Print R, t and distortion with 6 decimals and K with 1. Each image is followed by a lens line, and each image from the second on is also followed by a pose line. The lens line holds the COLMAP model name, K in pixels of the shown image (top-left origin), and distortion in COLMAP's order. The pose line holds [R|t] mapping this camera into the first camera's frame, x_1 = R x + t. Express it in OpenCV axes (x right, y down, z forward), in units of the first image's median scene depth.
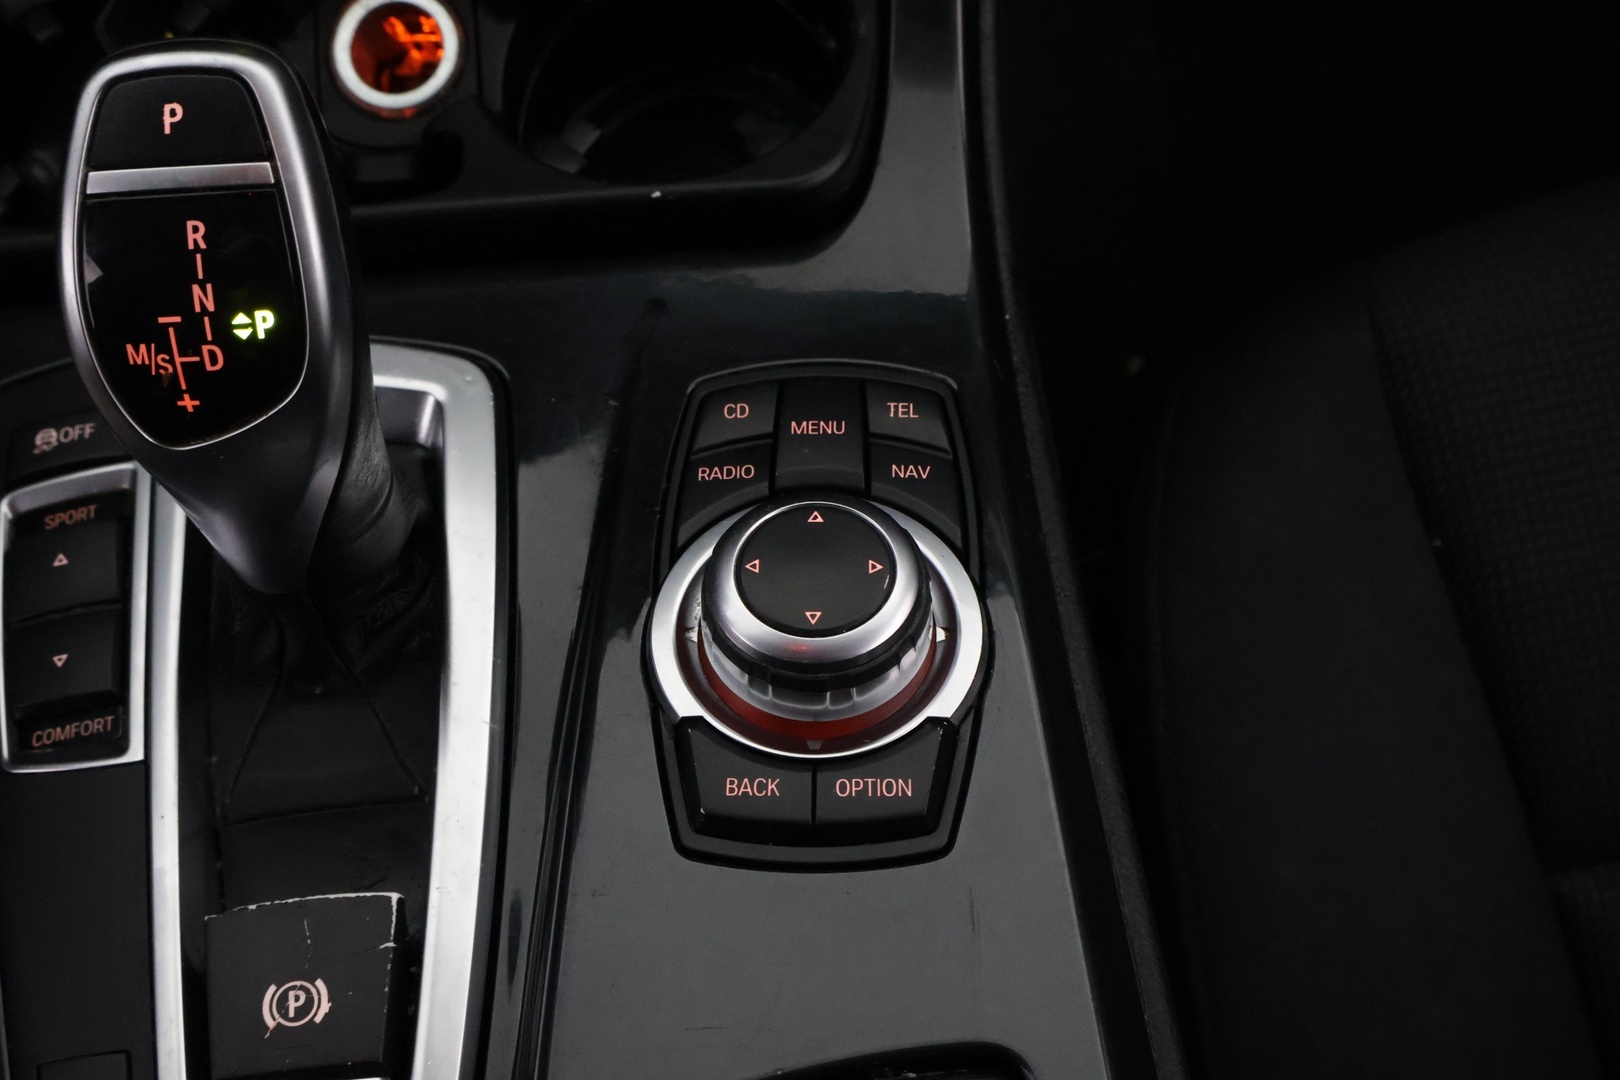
lens RADIAL K [[2182.5, 0, 812.6], [0, 2182.5, 546.4], [0, 0, 1]] dist [-0.011630, 0.000000]
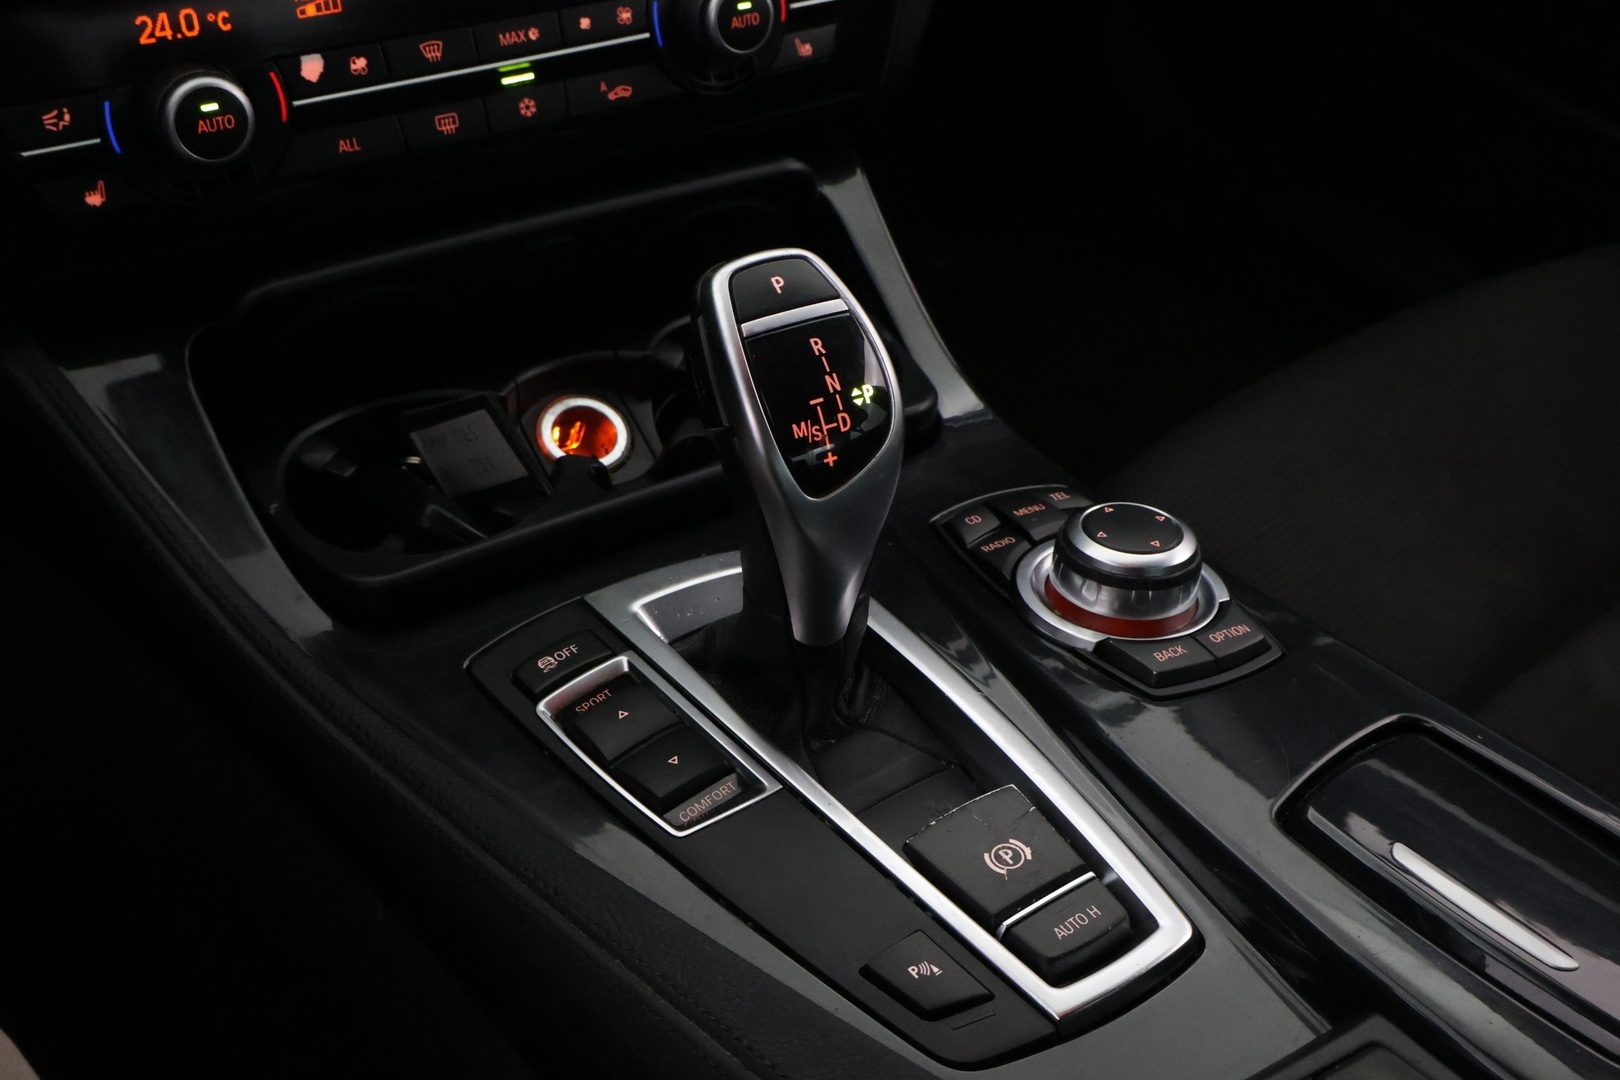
lens RADIAL K [[1771.4, 0, 815.8], [0, 1771.4, 545.4], [0, 0, 1]] dist [-0.012441, 0.000000]
pose [[0.854848, -0.222894, 0.468564, -0.894871], [0.391695, 0.869465, -0.301009, 0.355651], [-0.340307, 0.440851, 0.830567, 0.012442]]
